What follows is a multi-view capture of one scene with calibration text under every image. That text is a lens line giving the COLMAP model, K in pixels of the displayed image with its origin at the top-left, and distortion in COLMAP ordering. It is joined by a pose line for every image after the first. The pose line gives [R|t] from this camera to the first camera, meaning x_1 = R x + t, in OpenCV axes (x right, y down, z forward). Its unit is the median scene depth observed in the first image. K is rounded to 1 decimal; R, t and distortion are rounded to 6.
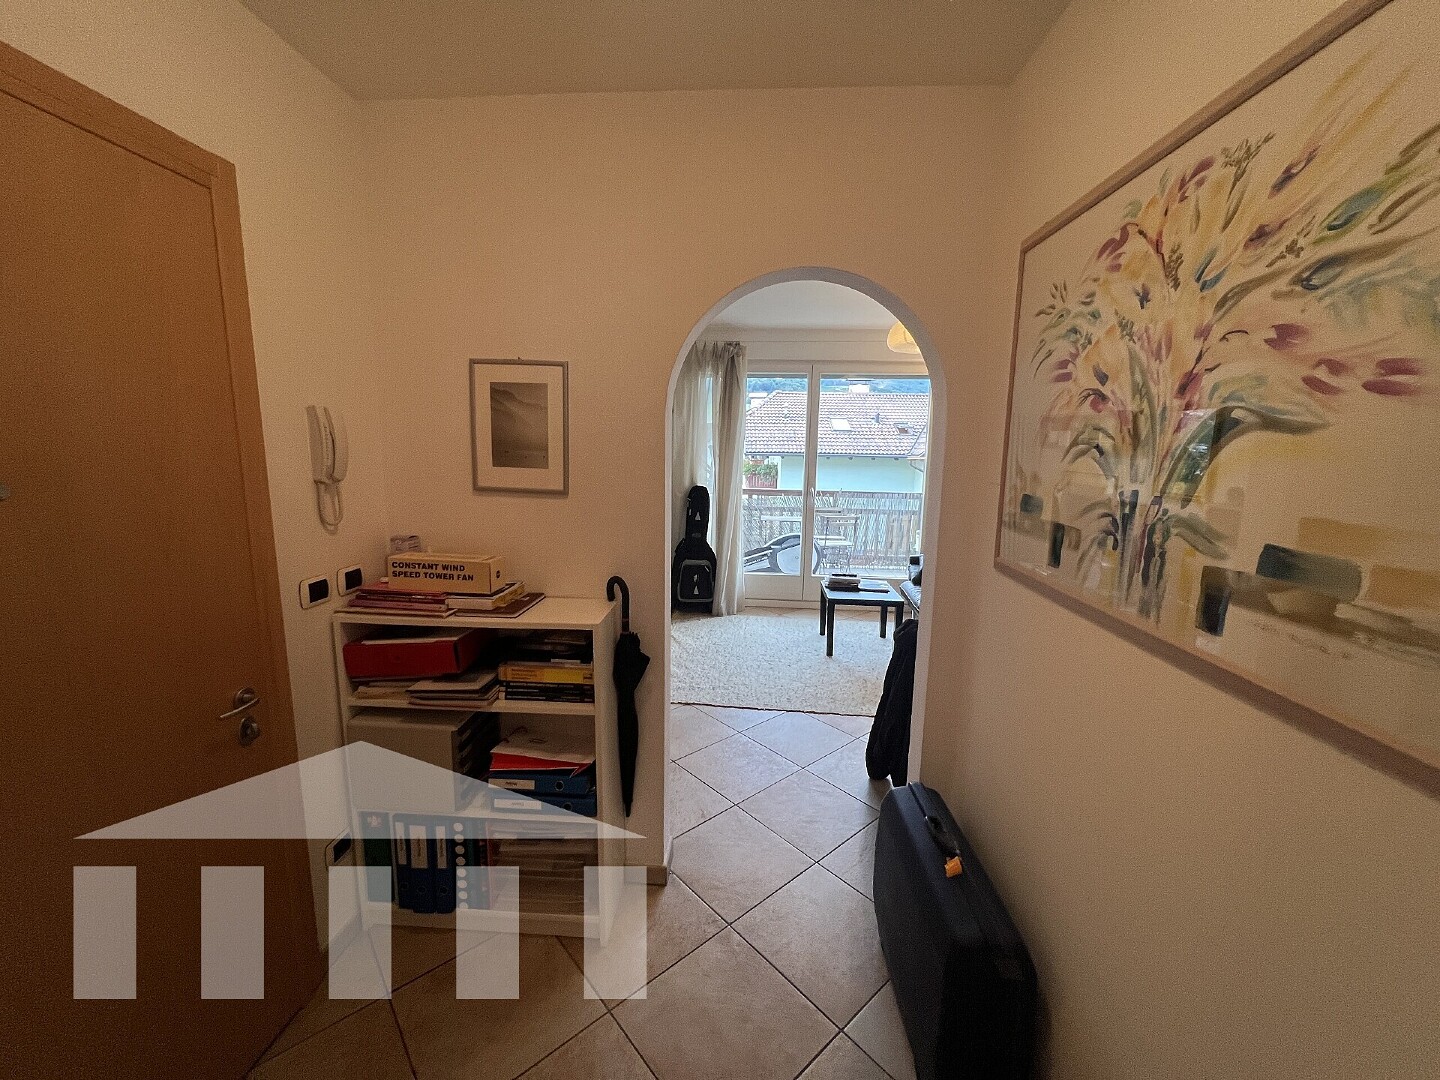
lens RADIAL K [[577.1, 0, 716.2], [0, 577.1, 533.6], [0, 0, 1]] dist [-0.000870, 0.000522]
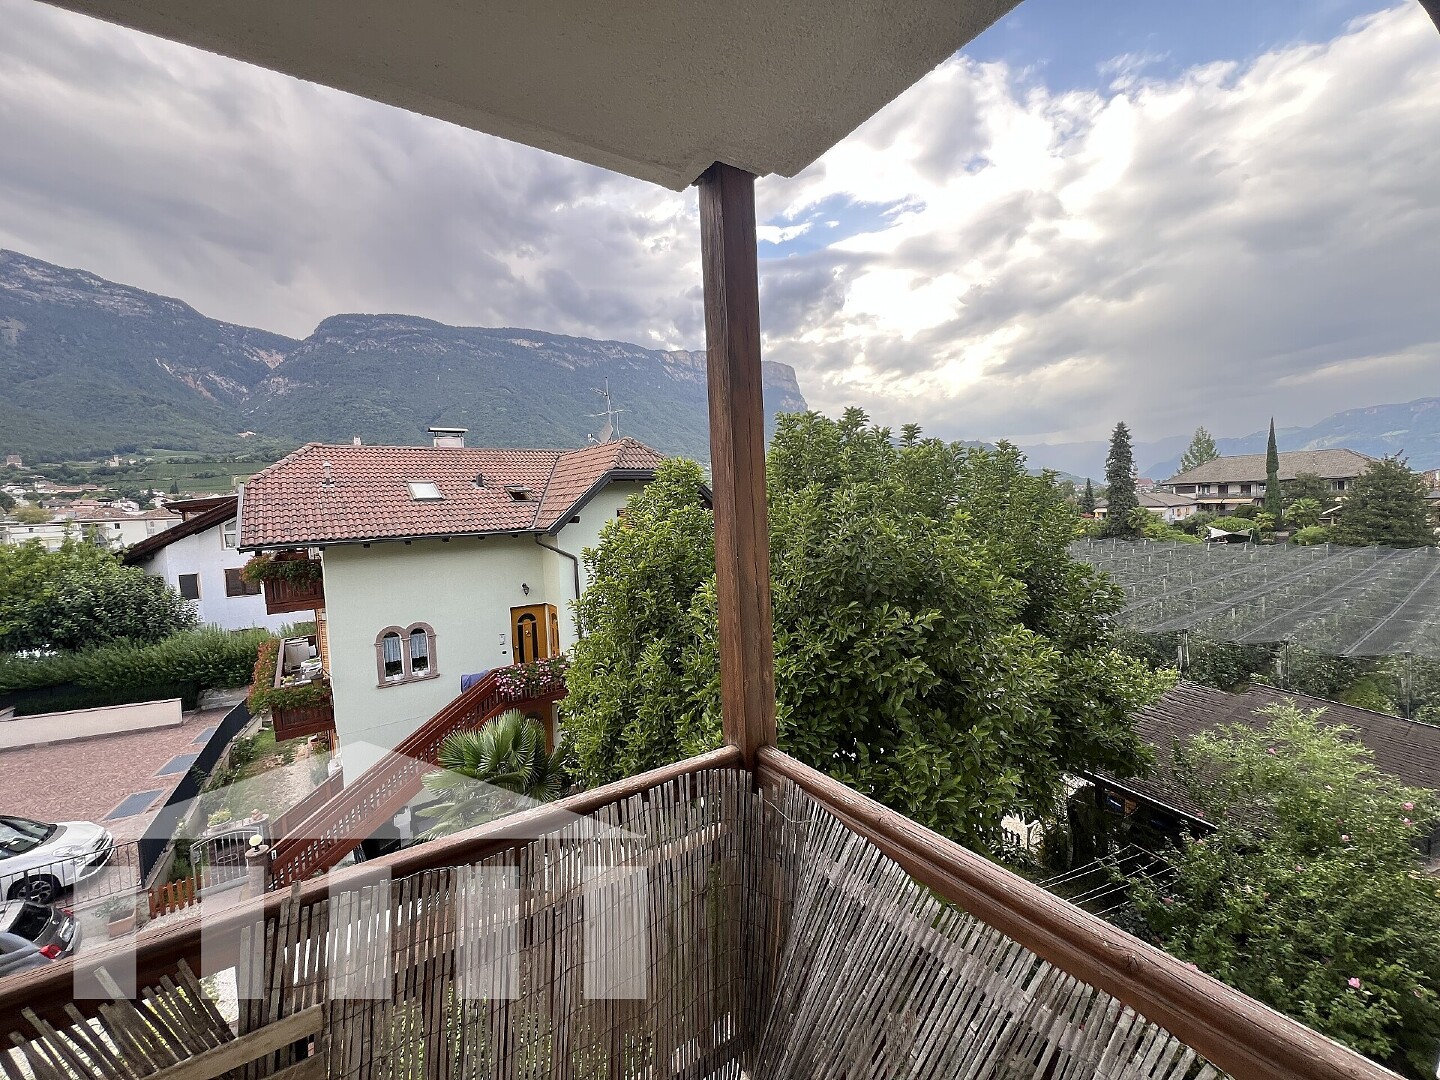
lens RADIAL K [[577.1, 0, 716.2], [0, 577.1, 533.6], [0, 0, 1]] dist [-0.000870, 0.000522]
pose [[0.791782, -0.082015, 0.605272, 0.078486], [0.149353, 0.986860, -0.061655, -0.050467], [-0.592262, 0.139217, 0.793627, 0.288975]]
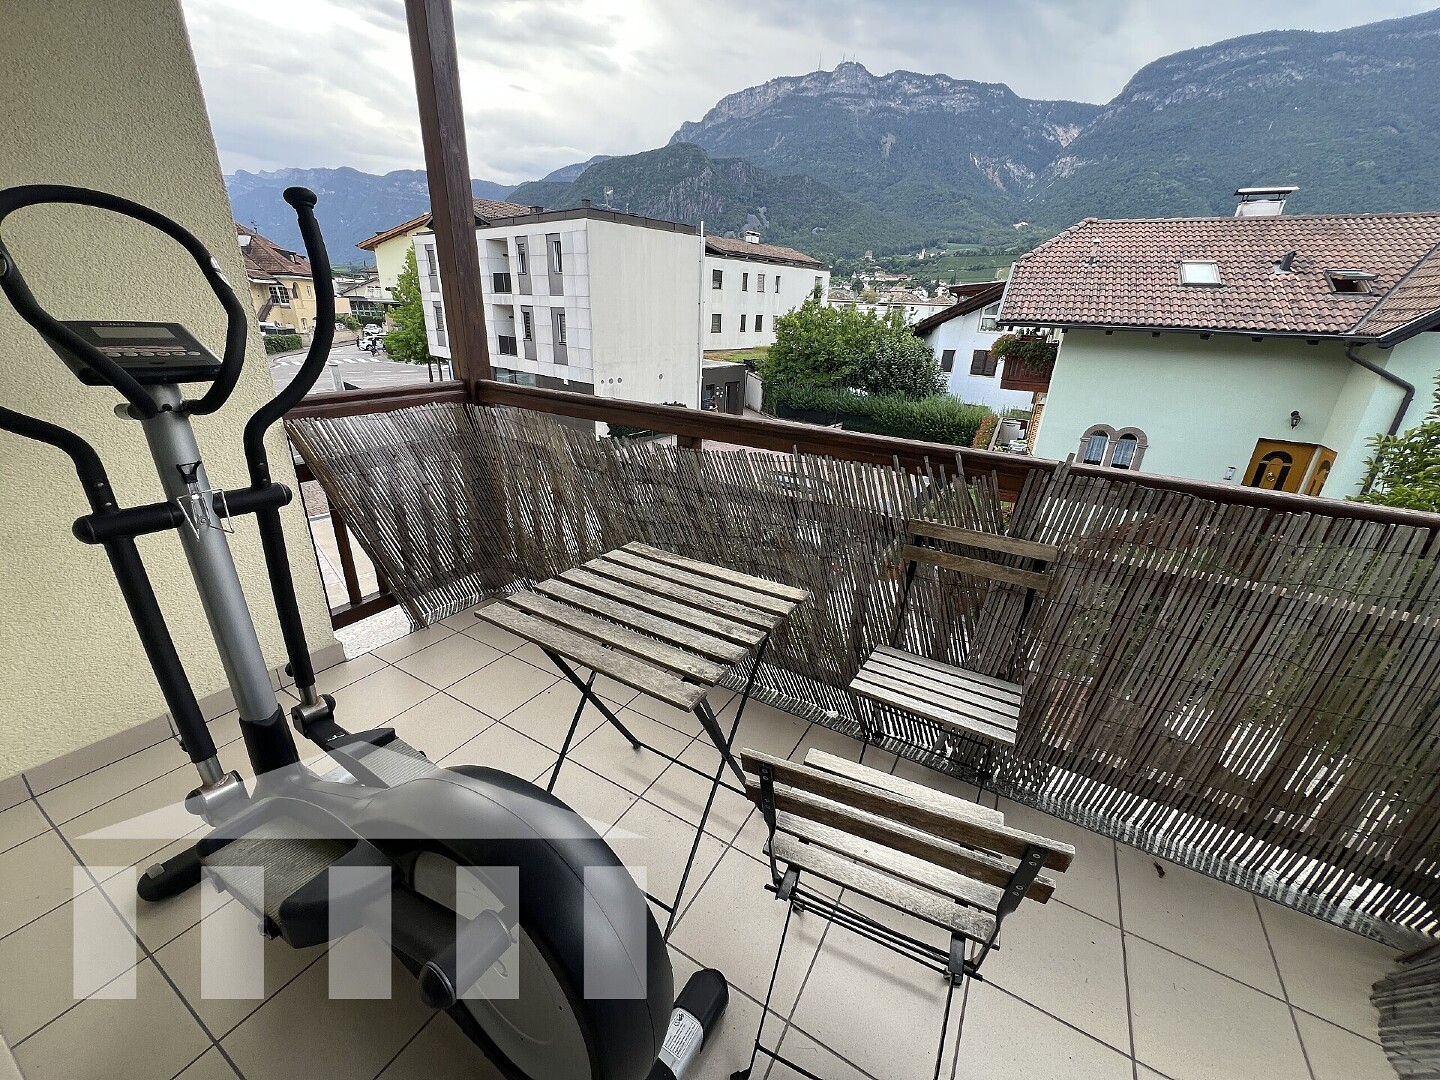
lens RADIAL K [[577.1, 0, 716.2], [0, 577.1, 533.6], [0, 0, 1]] dist [-0.000870, 0.000522]
pose [[0.897821, 0.176426, -0.403474, 0.068679], [-0.088958, 0.970010, 0.226202, -0.030881], [0.431282, -0.167197, 0.886590, 0.275757]]
